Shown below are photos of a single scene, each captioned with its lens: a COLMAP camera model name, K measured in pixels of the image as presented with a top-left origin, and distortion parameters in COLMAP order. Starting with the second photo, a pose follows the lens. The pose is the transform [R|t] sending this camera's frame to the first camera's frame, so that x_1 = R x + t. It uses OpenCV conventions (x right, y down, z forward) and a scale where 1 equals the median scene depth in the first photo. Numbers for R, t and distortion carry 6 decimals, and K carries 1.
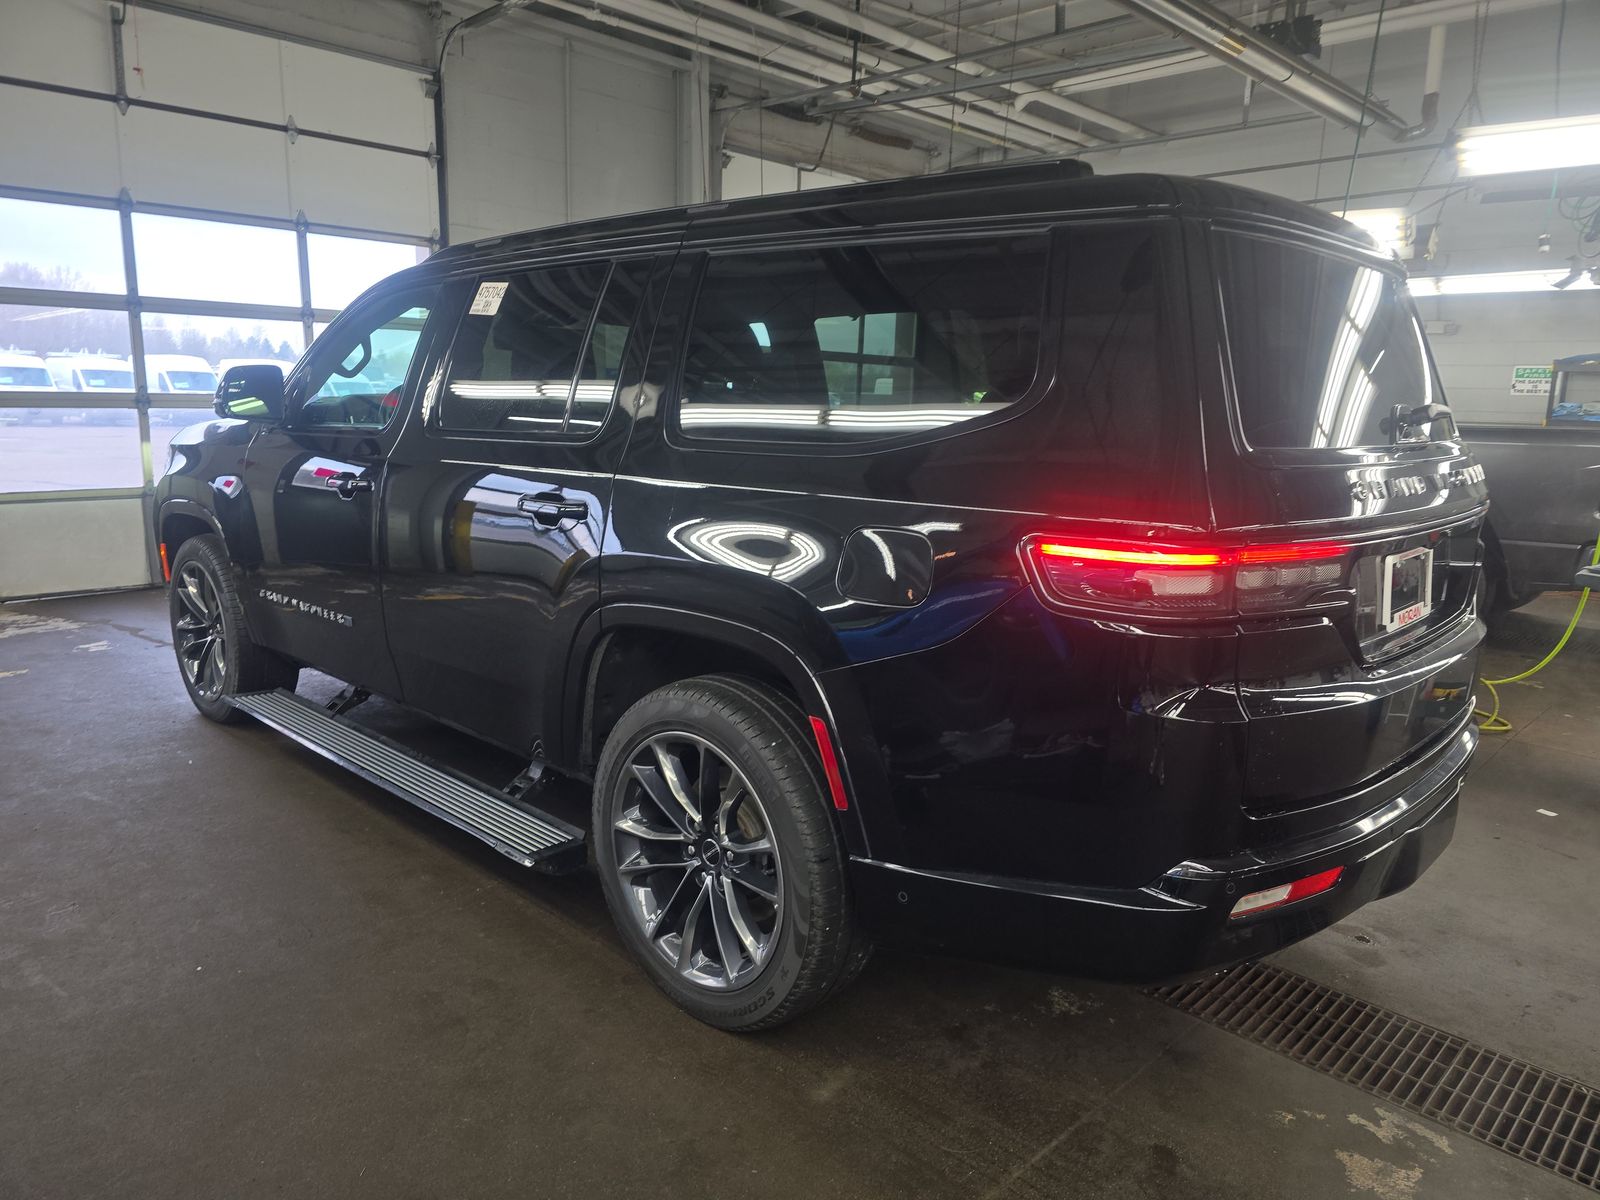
lens RADIAL K [[1088.9, 0, 800.0], [0, 1088.9, 600.0], [0, 0, 1]] dist [-0.018301, 0.003340]
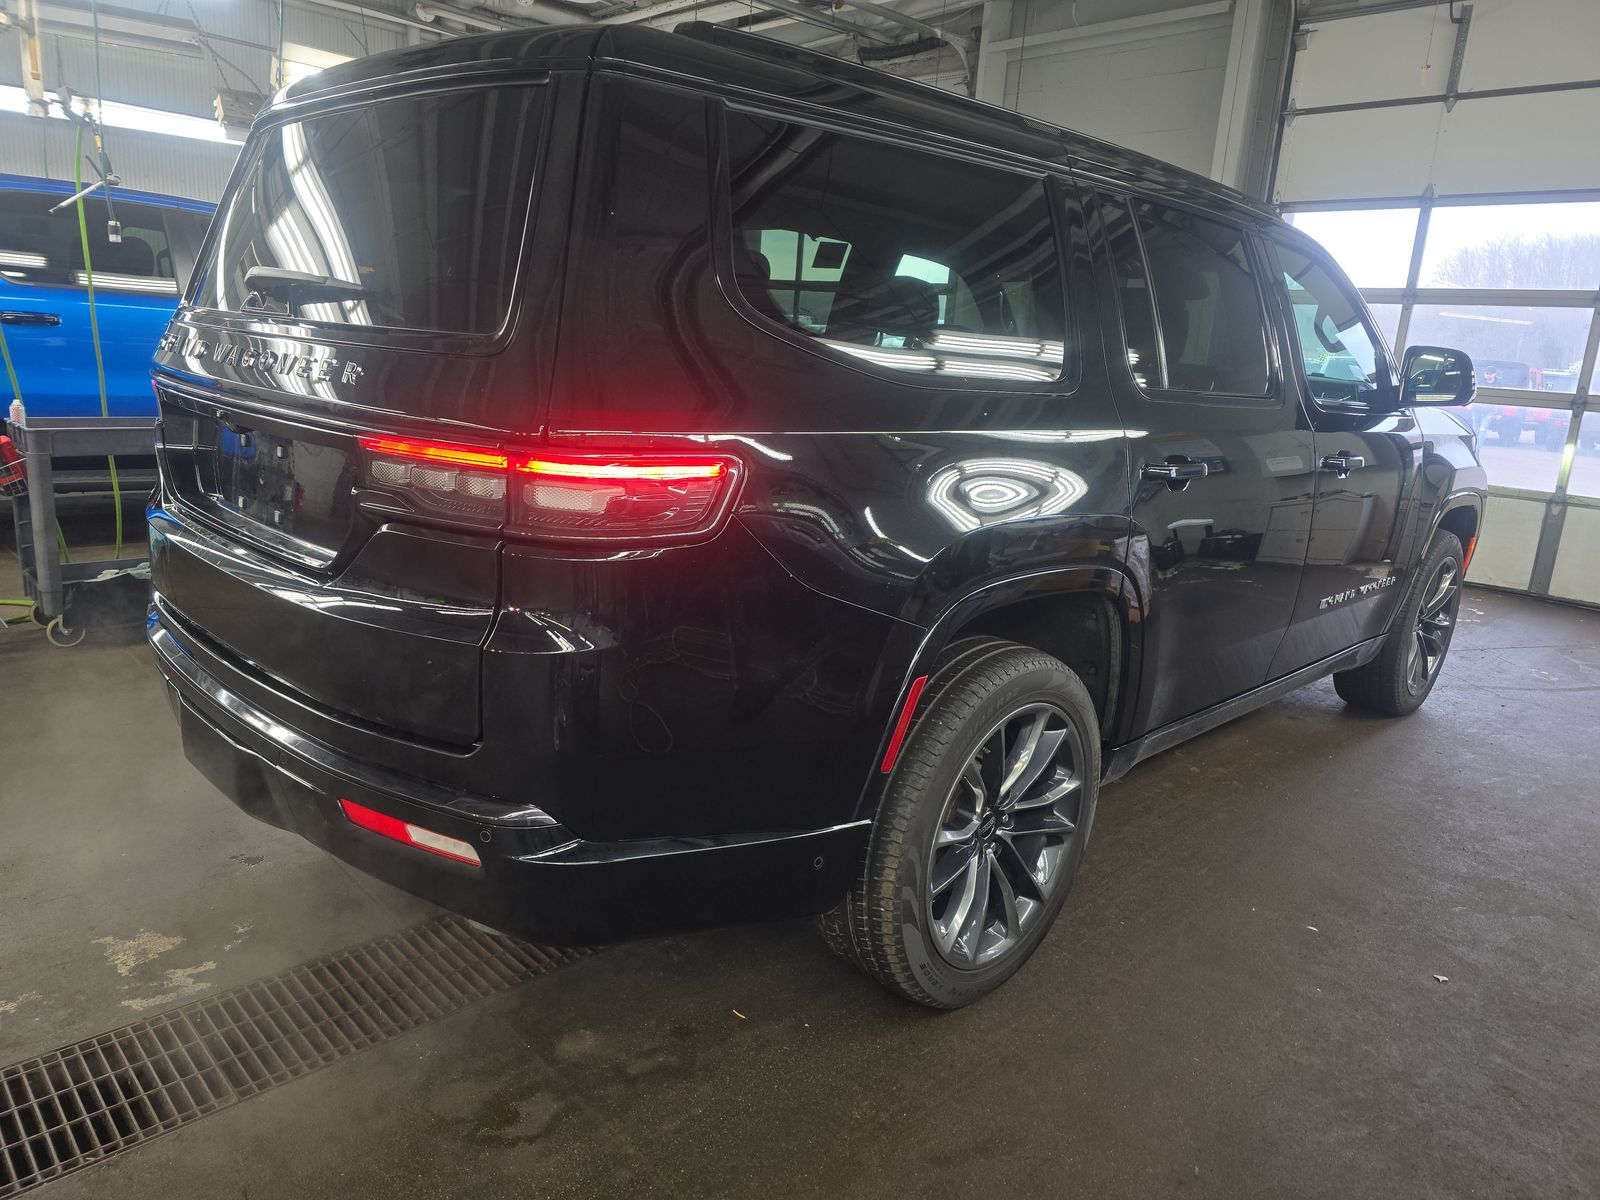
lens RADIAL K [[1062.7, 0, 800.0], [0, 1062.7, 600.0], [0, 0, 1]] dist [-0.002301, -0.003005]
pose [[-0.012702, 0.209543, -0.977717, 1.437288], [-0.237032, 0.949295, 0.206531, -0.209624], [0.971419, 0.234373, 0.037610, 1.429566]]
